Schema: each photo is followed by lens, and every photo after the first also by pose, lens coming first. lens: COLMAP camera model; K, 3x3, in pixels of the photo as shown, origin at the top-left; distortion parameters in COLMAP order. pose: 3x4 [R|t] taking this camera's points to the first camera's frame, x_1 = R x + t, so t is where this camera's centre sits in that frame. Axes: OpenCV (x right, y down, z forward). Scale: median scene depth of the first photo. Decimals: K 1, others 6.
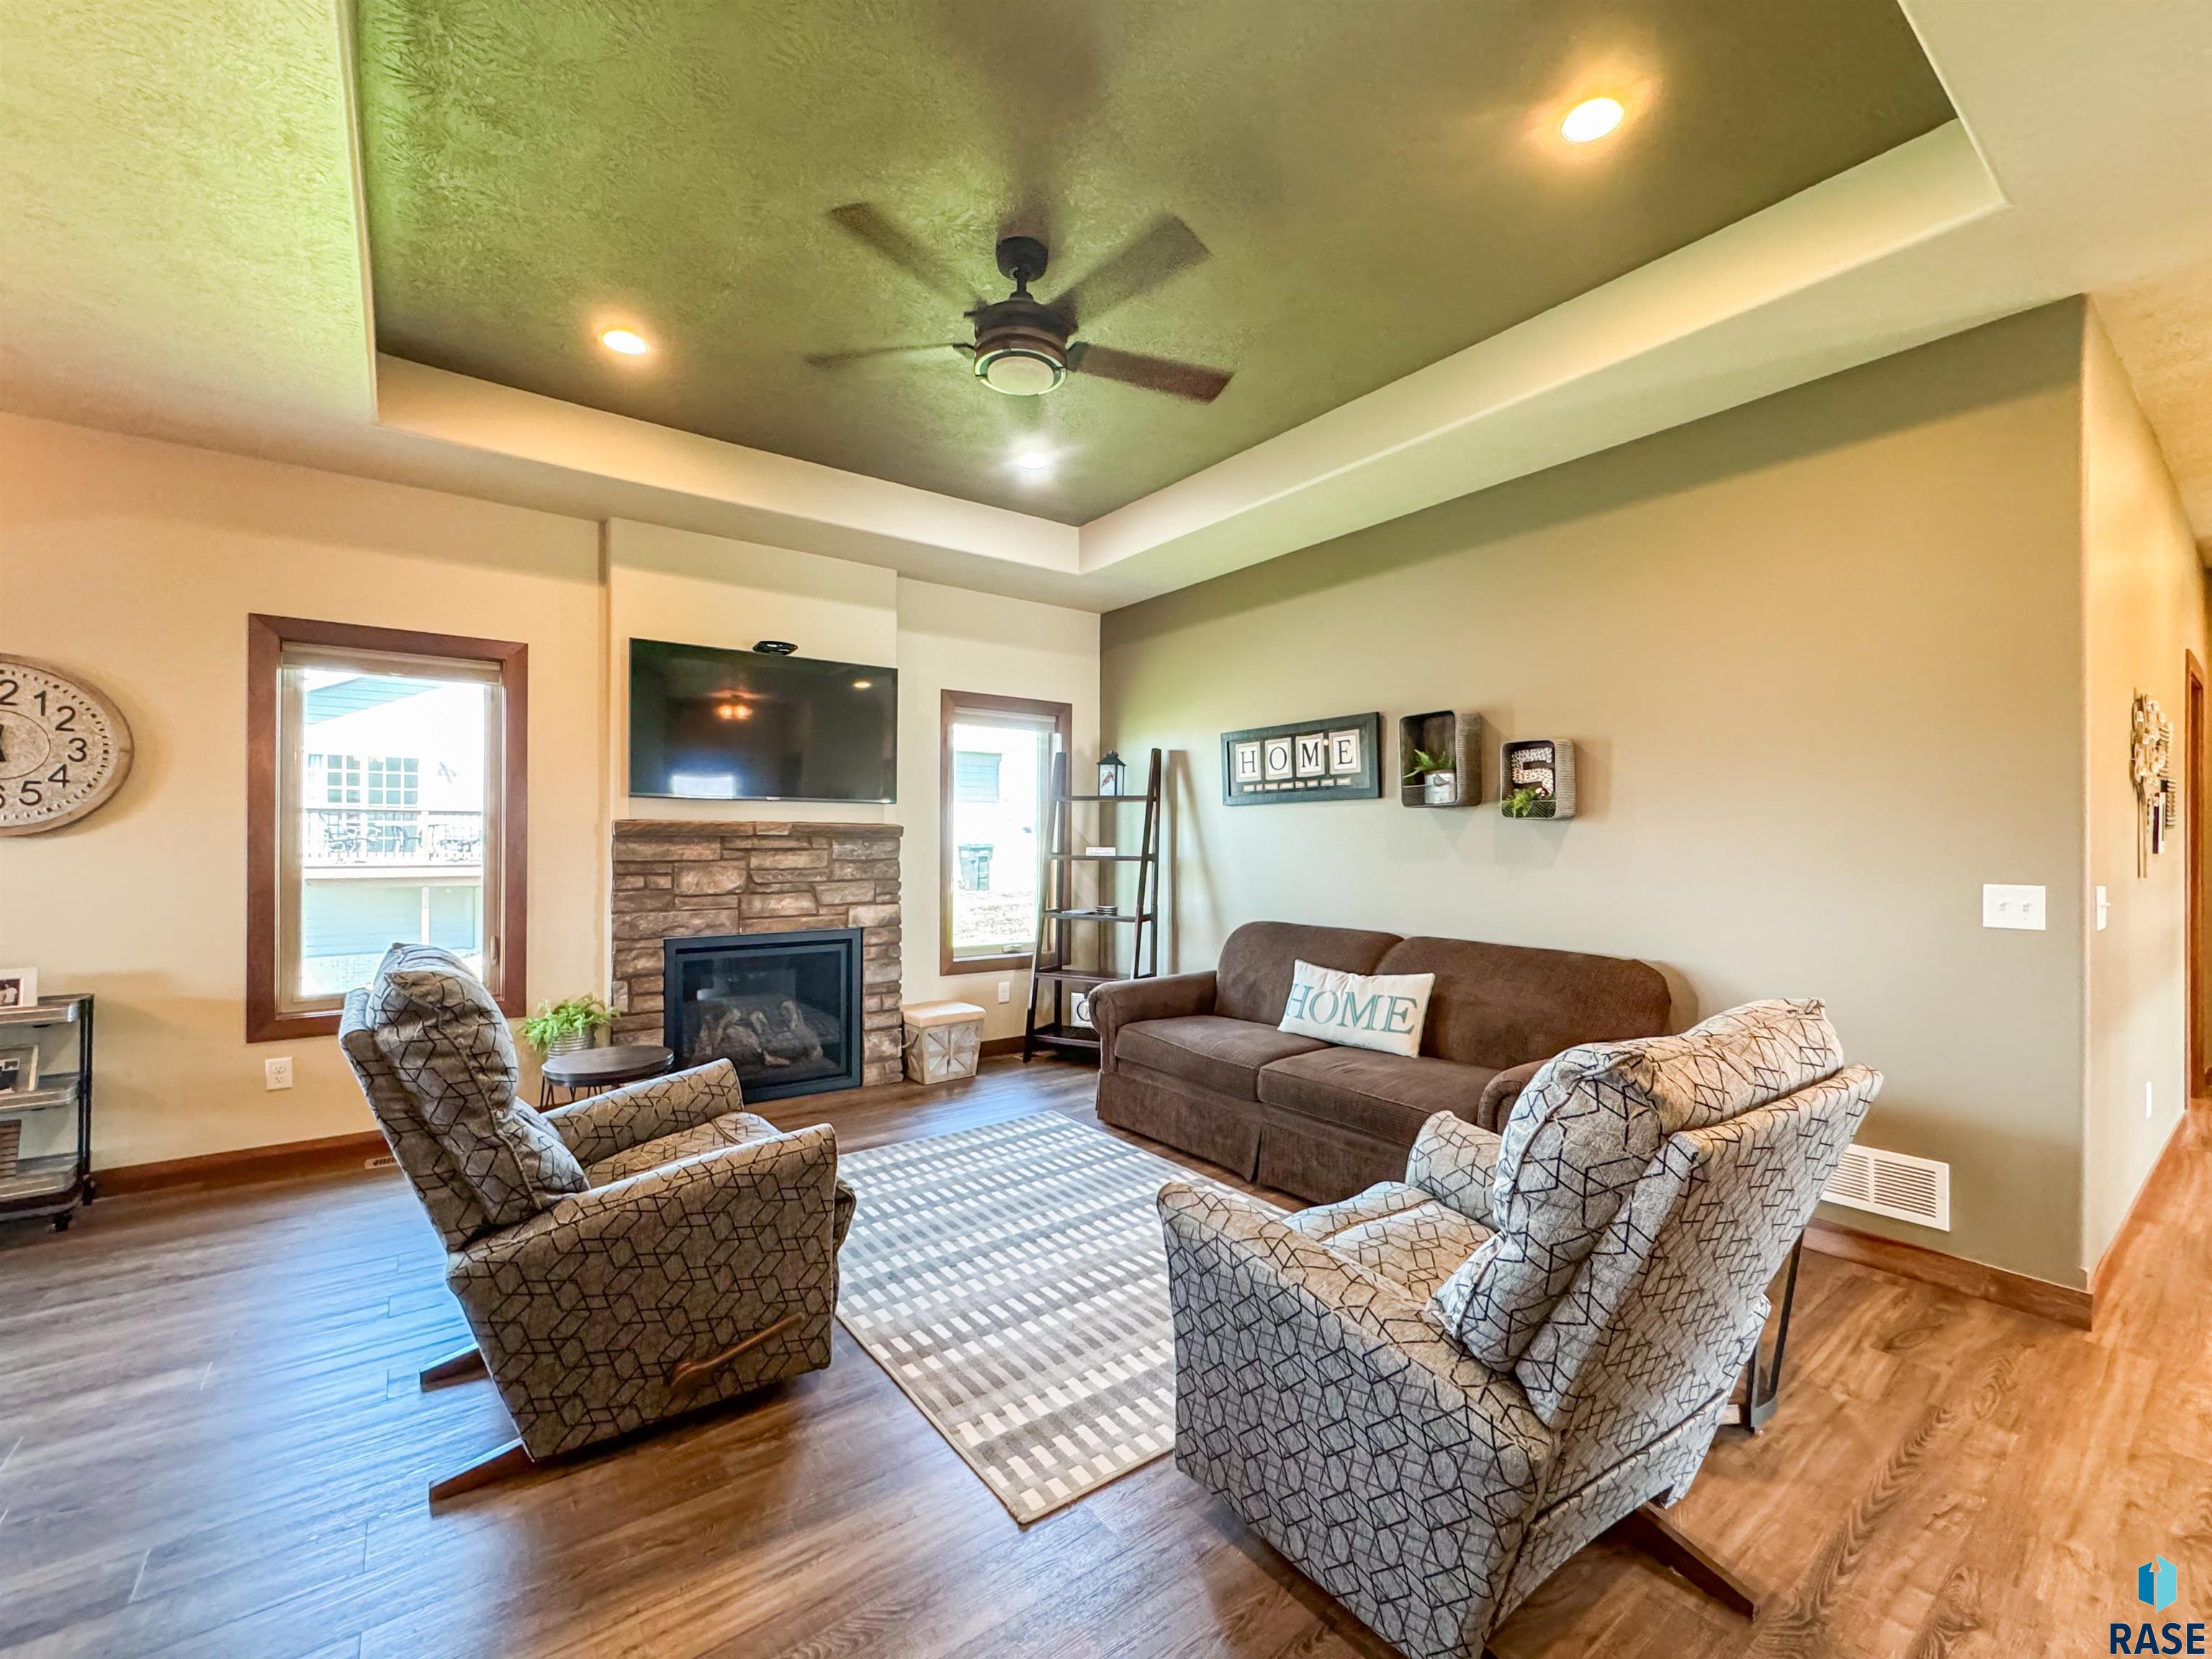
lens RADIAL K [[918.2, 0, 1129.6], [0, 918.2, 830.4], [0, 0, 1]] dist [0.000023, 0.000421]
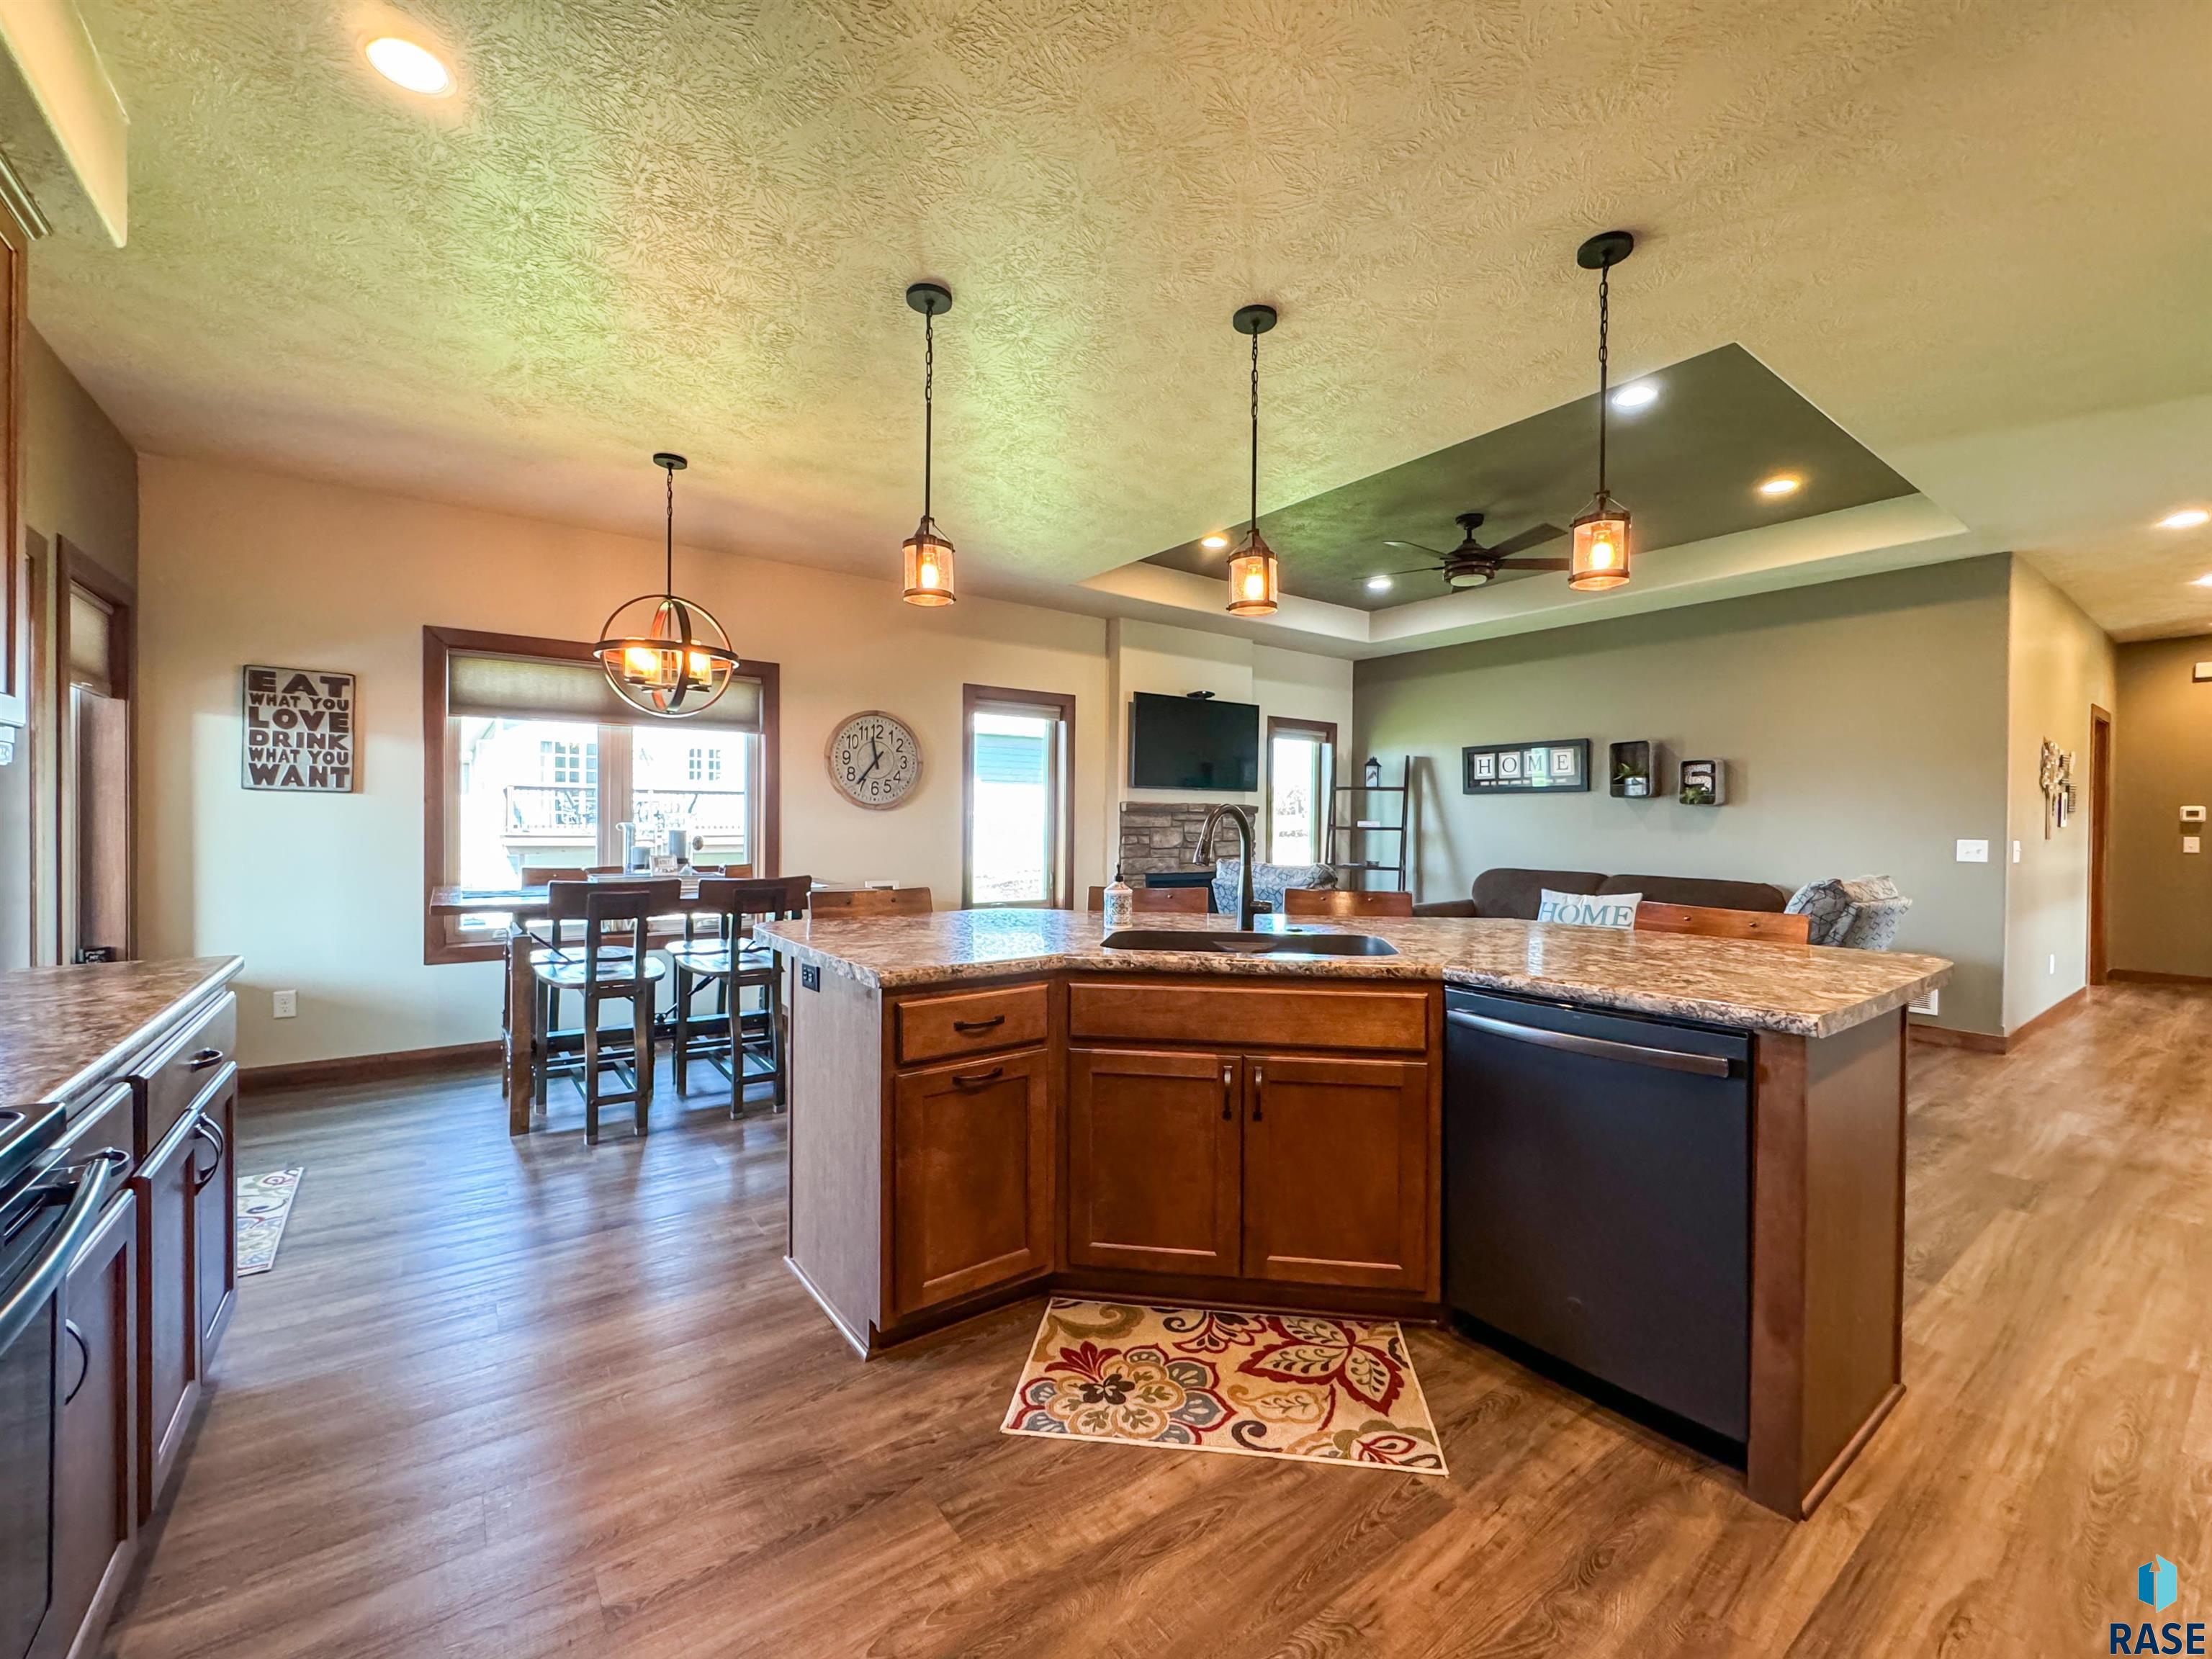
lens RADIAL K [[831.3, 0, 1177.4], [0, 831.3, 818.6], [0, 0, 1]] dist [-0.000748, -0.000036]
pose [[0.999787, 0.006483, -0.019613, -0.432057], [-0.006275, 0.999923, 0.010669, 0.002222], [0.019681, -0.010543, 0.999751, -0.495789]]
